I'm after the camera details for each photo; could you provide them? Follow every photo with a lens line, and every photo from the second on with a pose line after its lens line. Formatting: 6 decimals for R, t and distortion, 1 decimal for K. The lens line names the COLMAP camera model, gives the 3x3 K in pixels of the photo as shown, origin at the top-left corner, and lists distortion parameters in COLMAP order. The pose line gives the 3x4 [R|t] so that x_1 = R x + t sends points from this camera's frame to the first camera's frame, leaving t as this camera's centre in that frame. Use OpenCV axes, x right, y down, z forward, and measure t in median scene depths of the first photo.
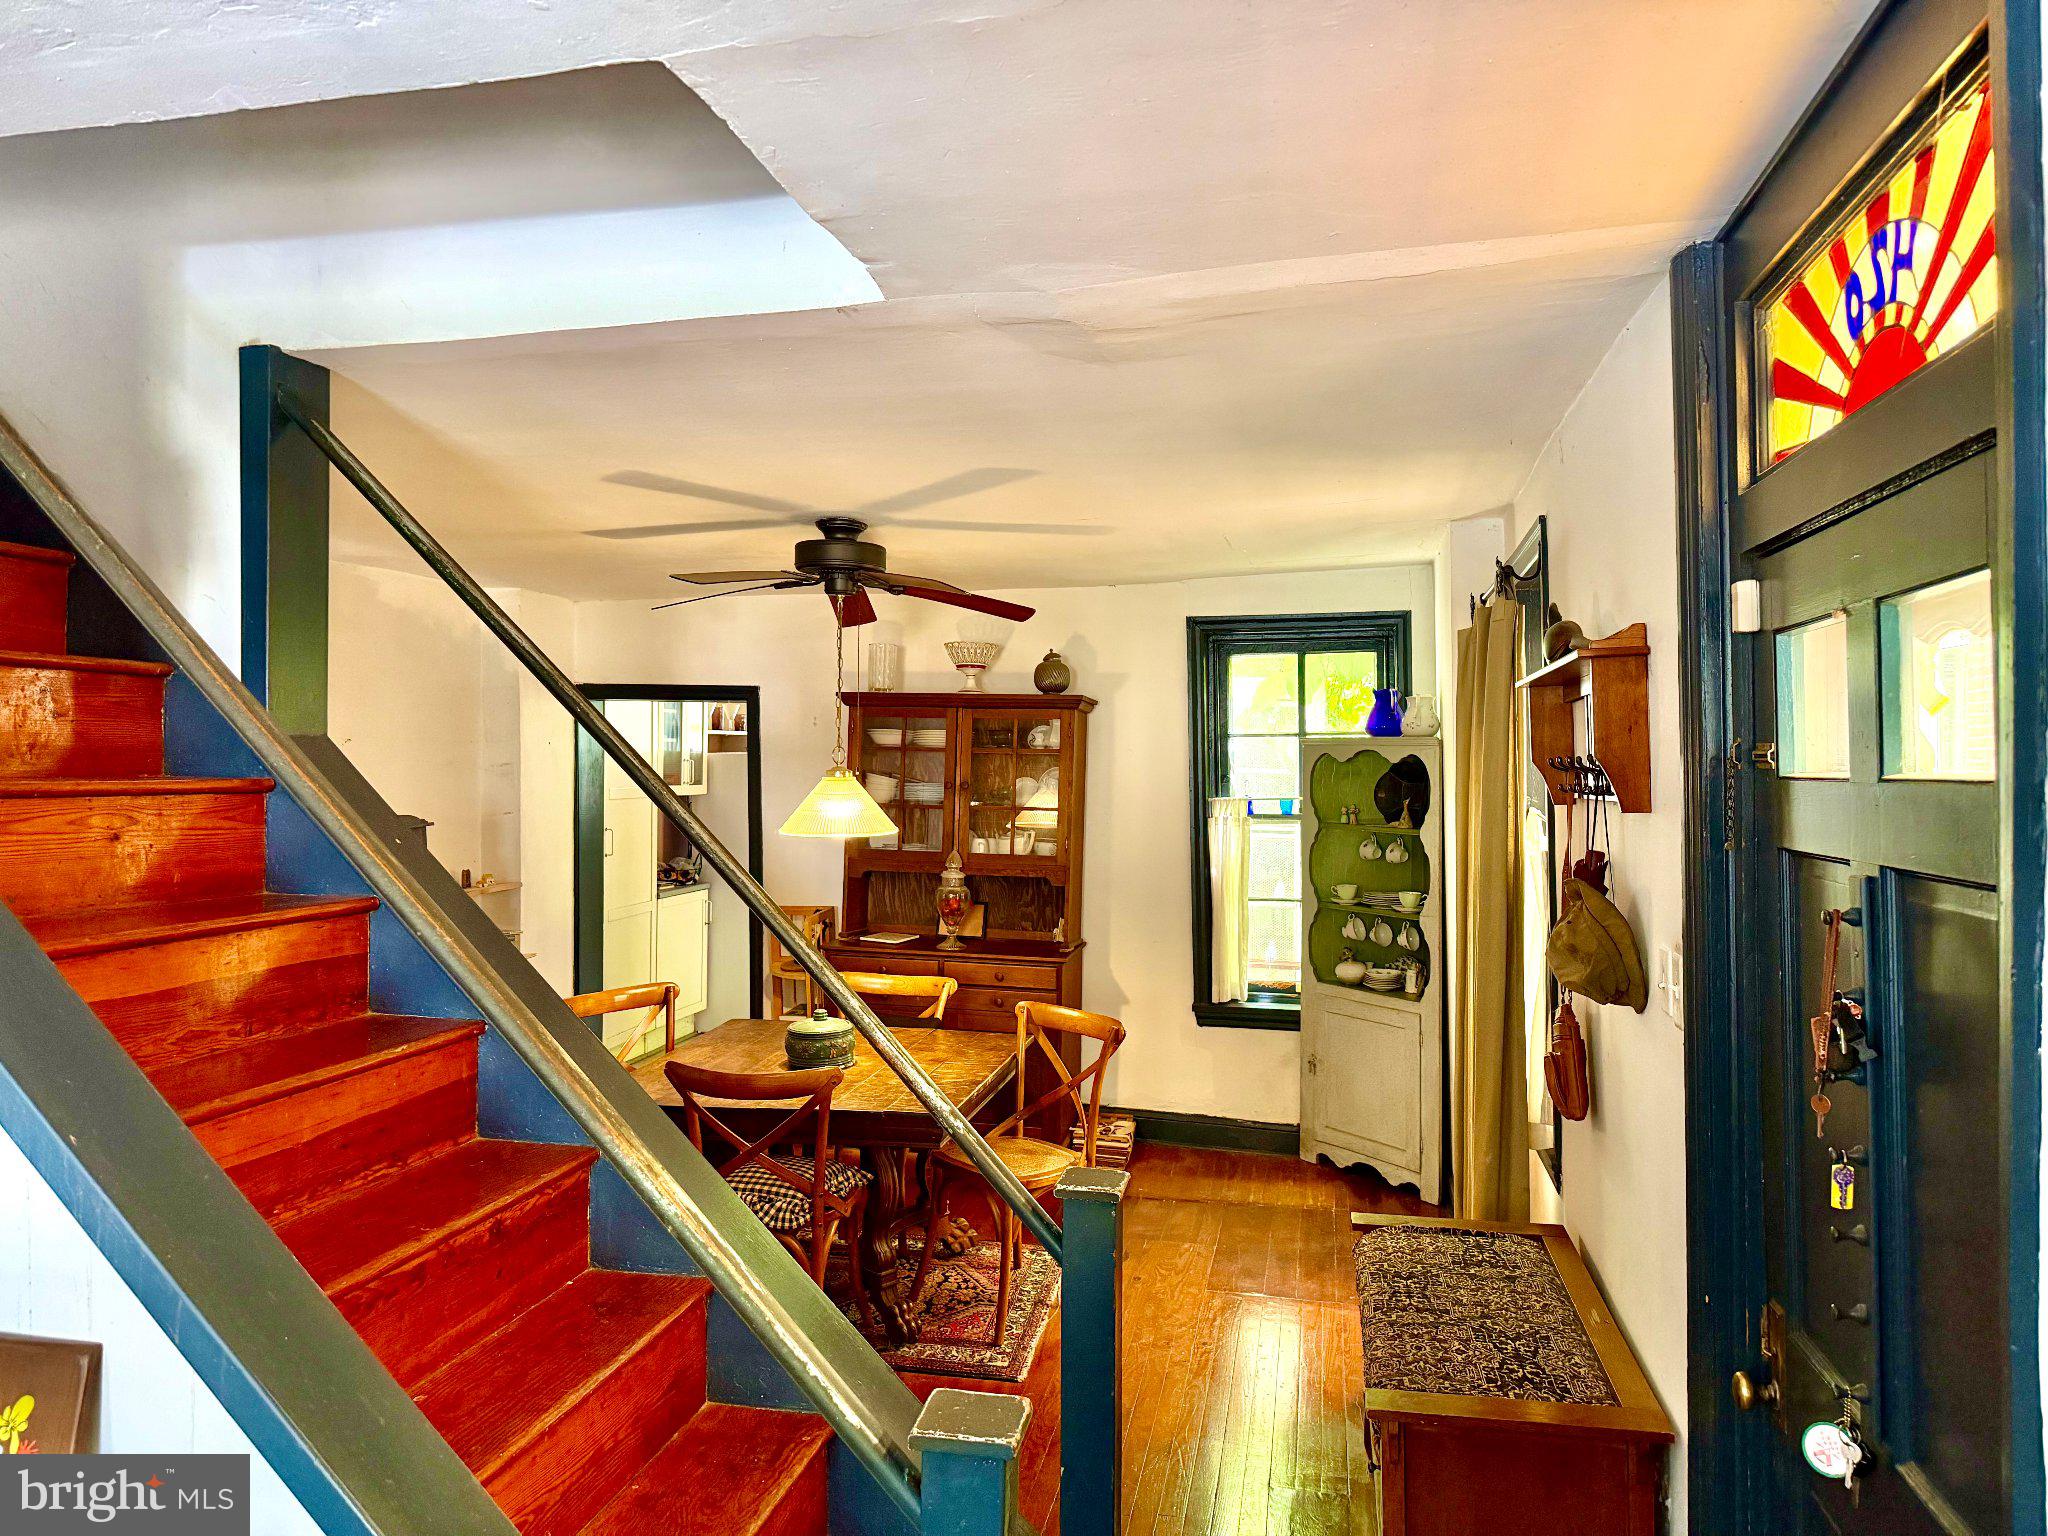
lens RADIAL K [[1437.6, 0, 998.5], [0, 1437.6, 766.9], [0, 0, 1]] dist [0.069093, -0.093150]
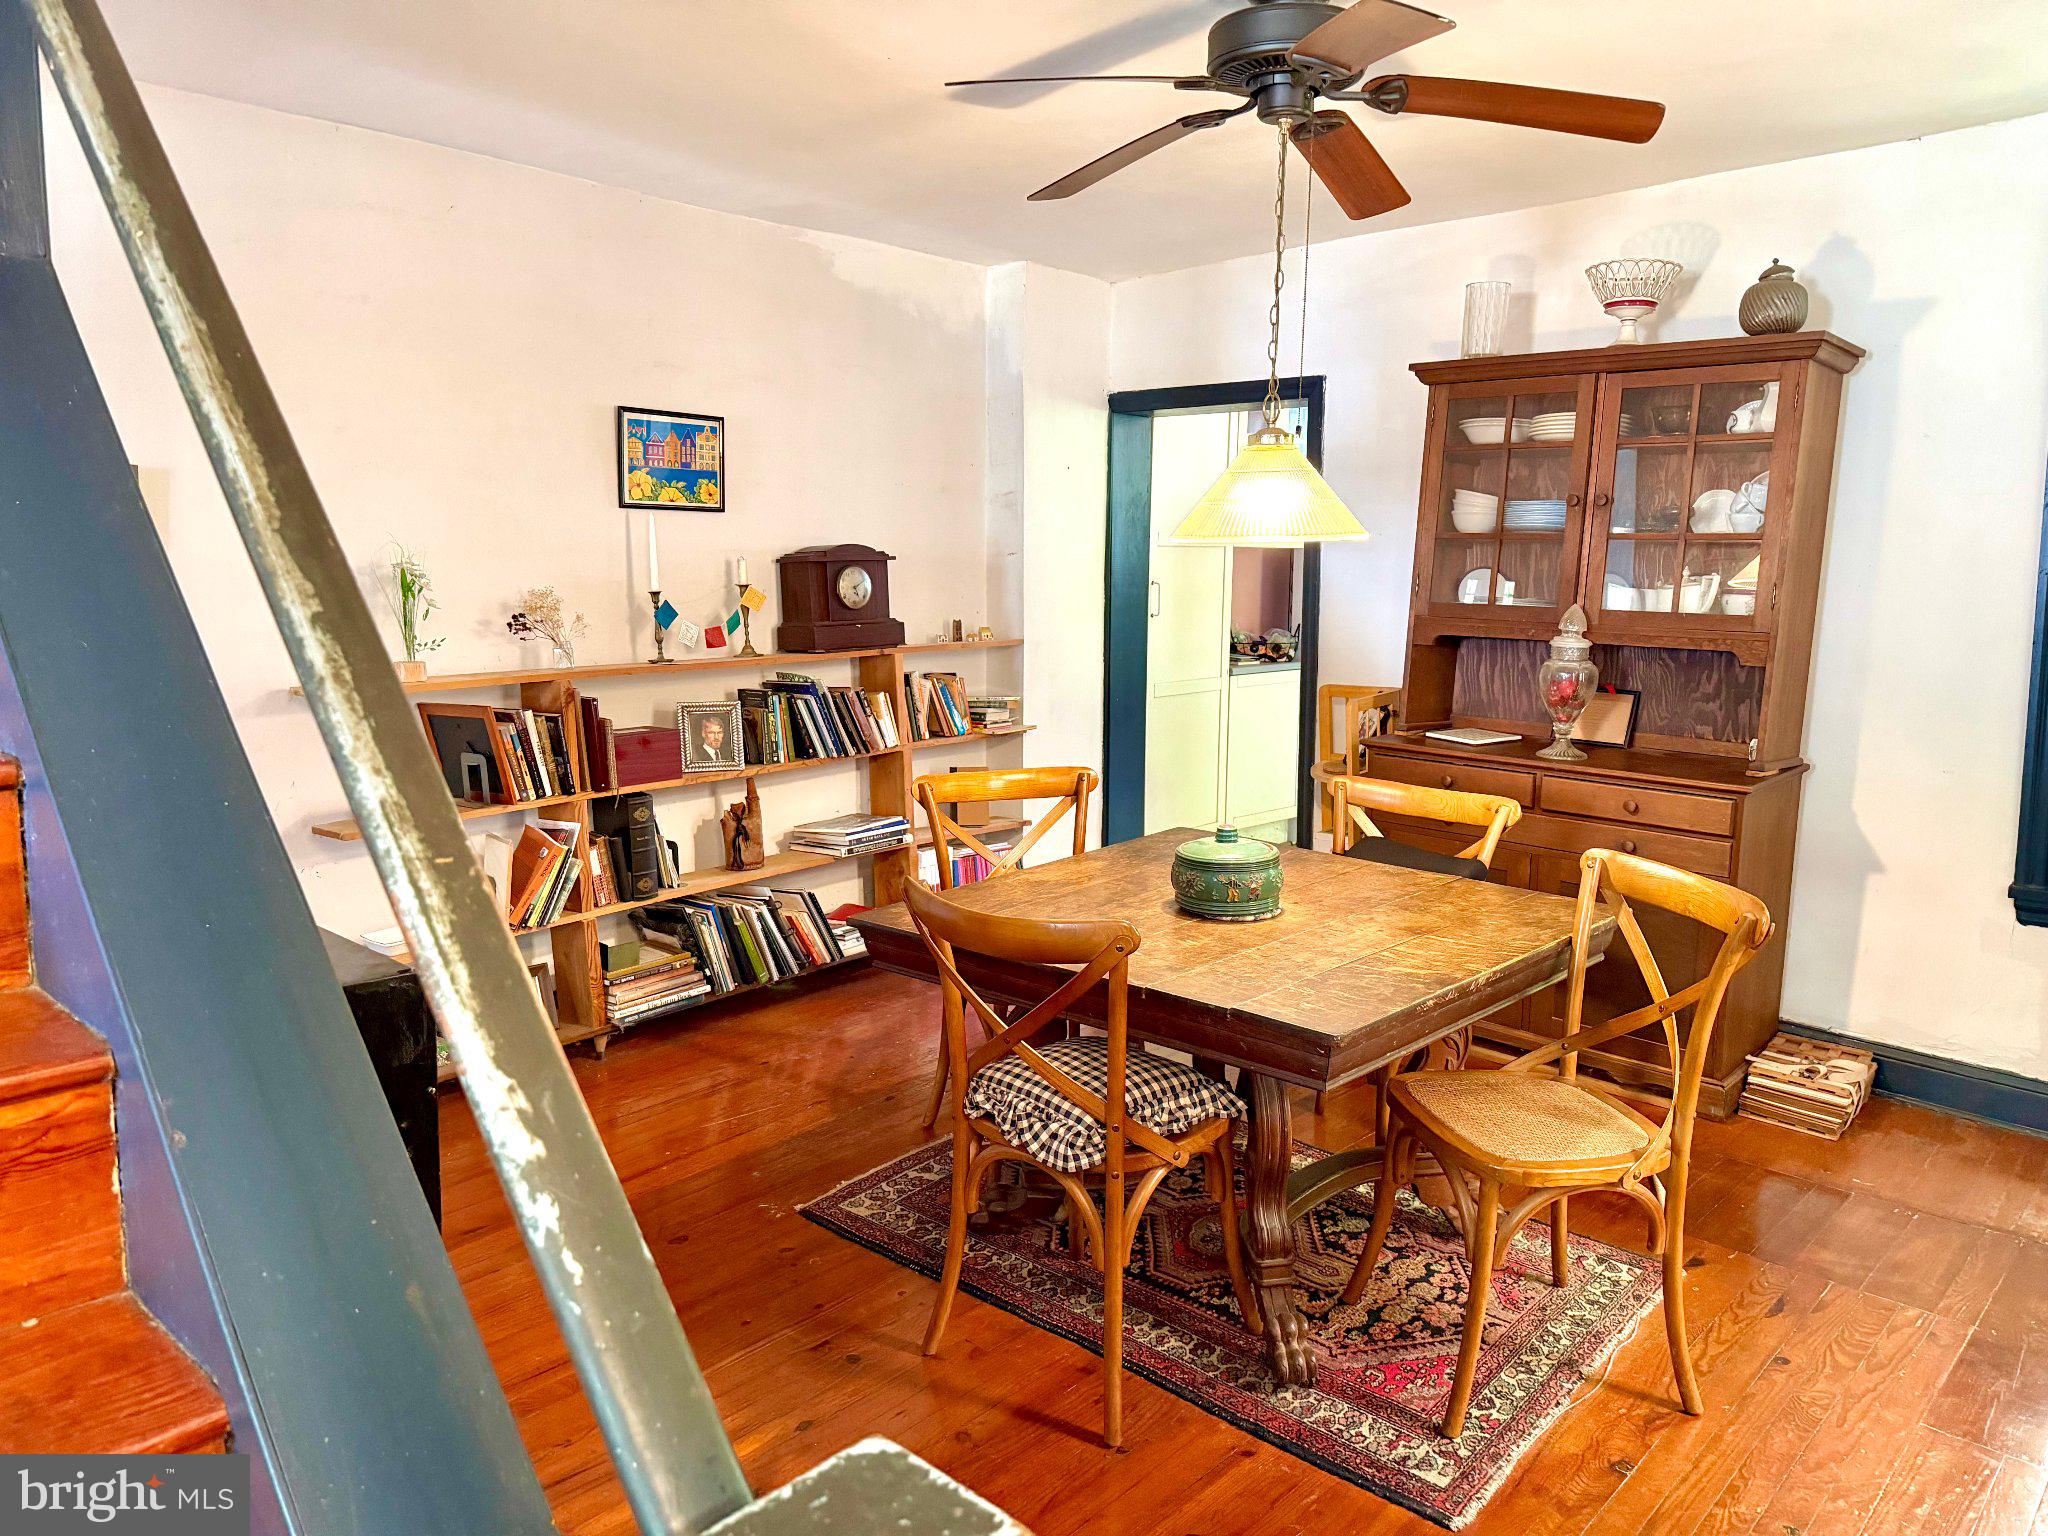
lens RADIAL K [[1437.6, 0, 998.5], [0, 1437.6, 766.9], [0, 0, 1]] dist [0.069093, -0.093150]
pose [[0.859105, 0.077353, -0.505920, 0.080578], [-0.010330, 0.990932, 0.133968, 0.046142], [0.511695, -0.109866, 0.852114, 0.317283]]
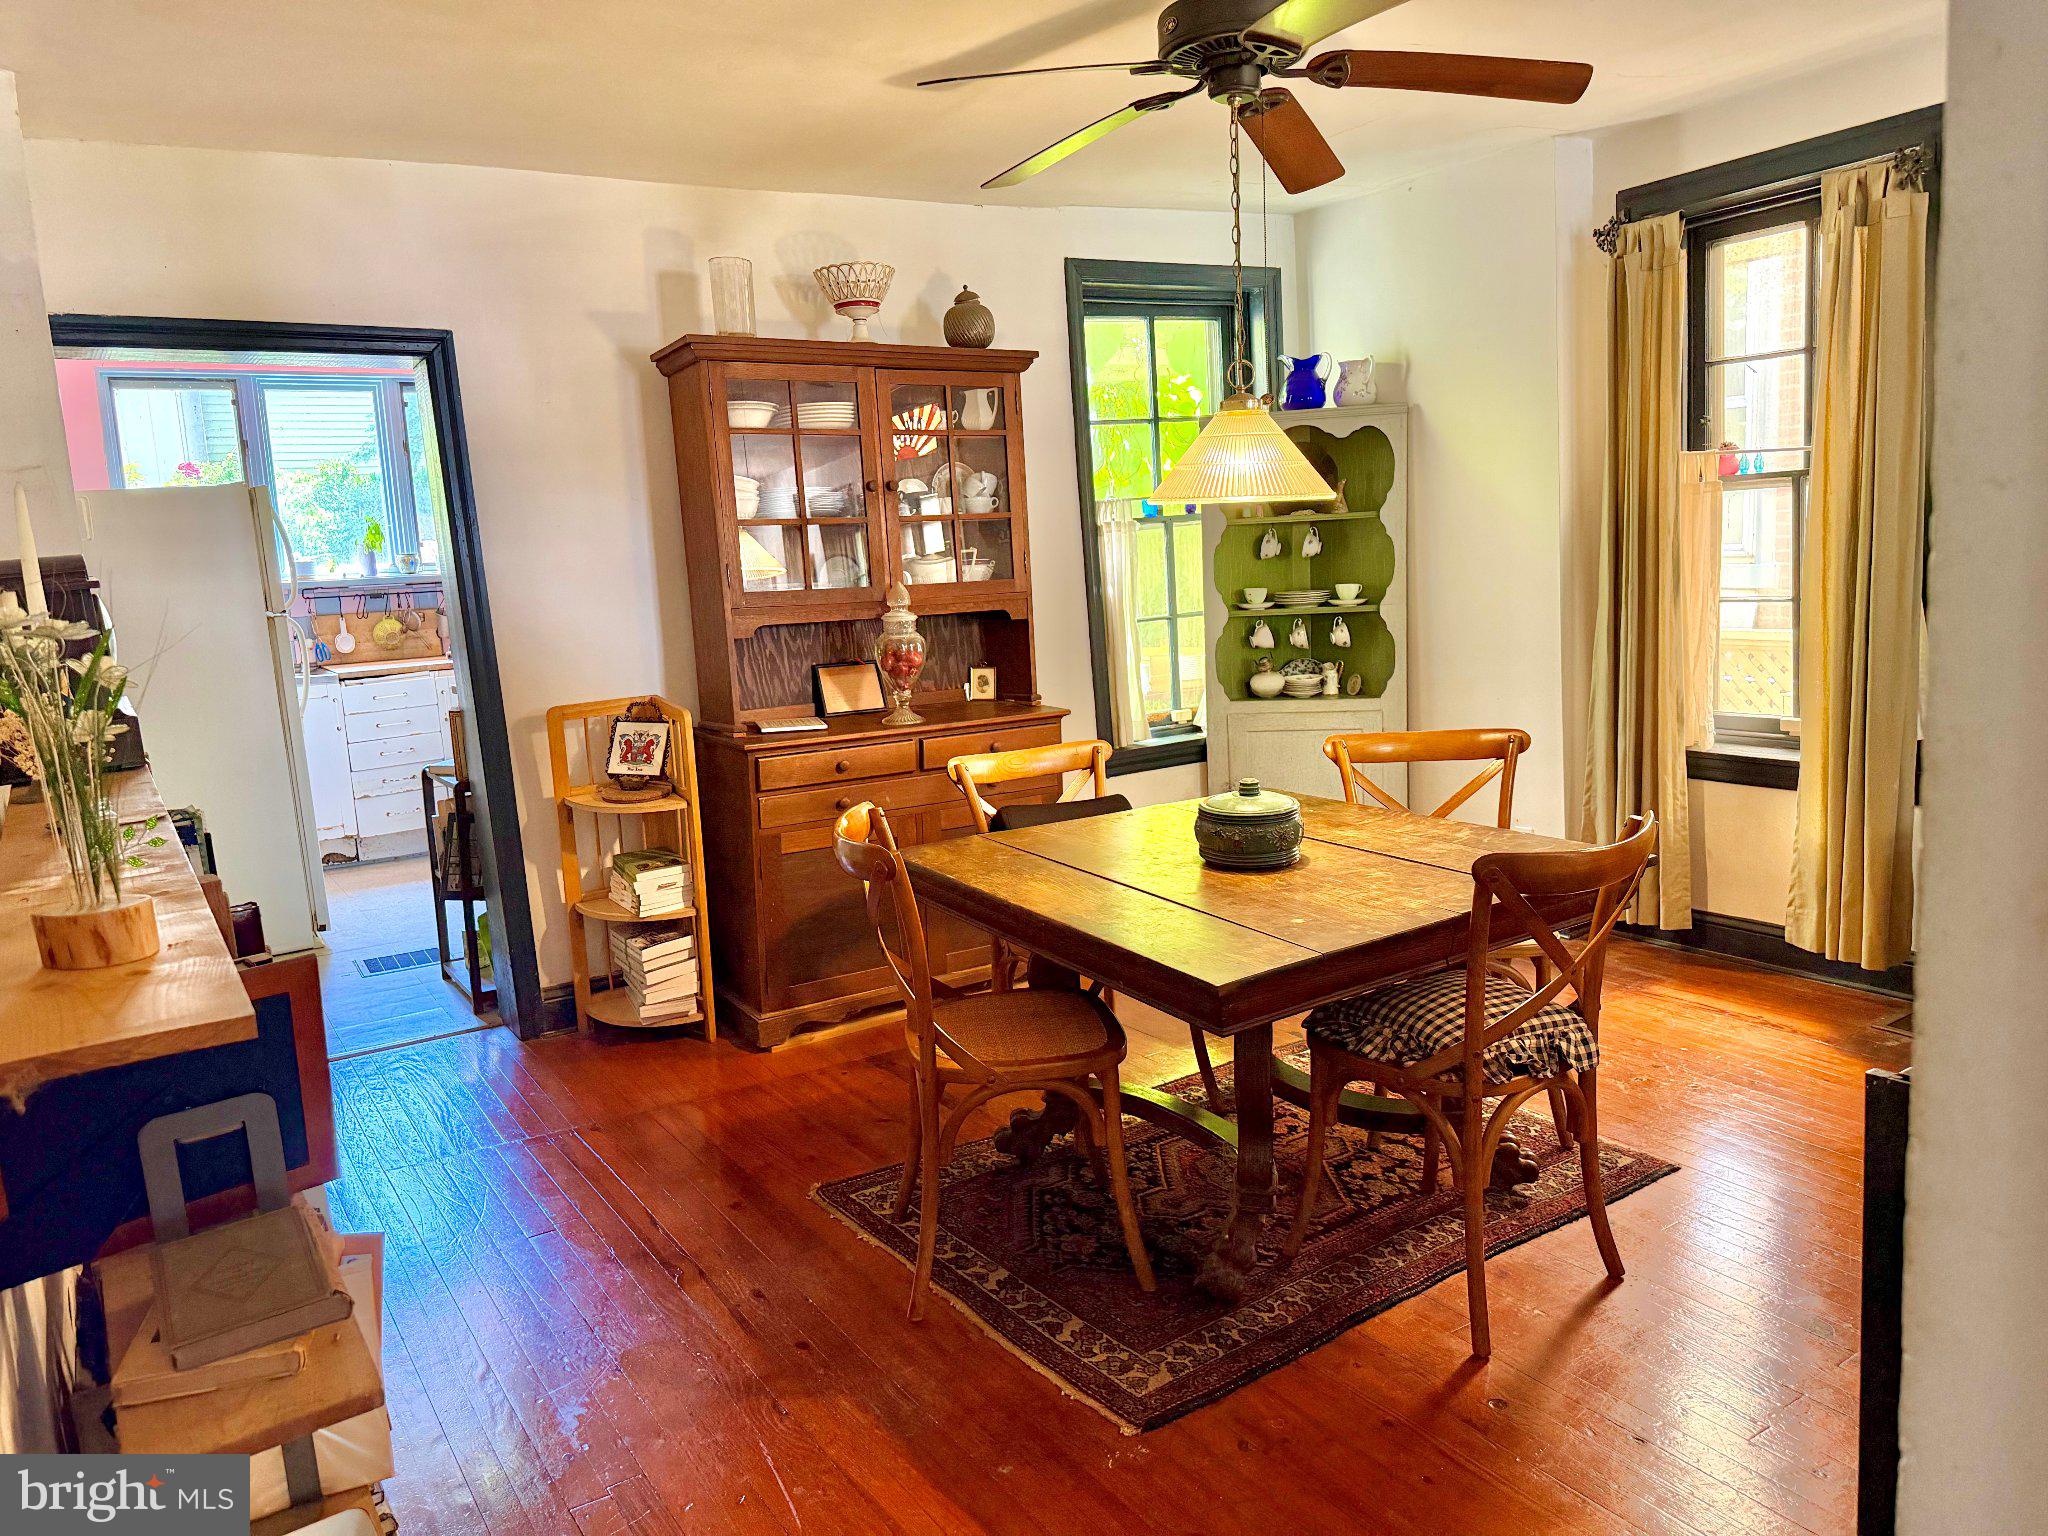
lens RADIAL K [[1394.3, 0, 1020.0], [0, 1394.3, 796.9], [0, 0, 1]] dist [0.056253, -0.001009]
pose [[0.691219, -0.172977, 0.701637, -0.469082], [0.063892, 0.981755, 0.179092, 0.043464], [-0.719815, -0.078963, 0.689660, 0.485253]]
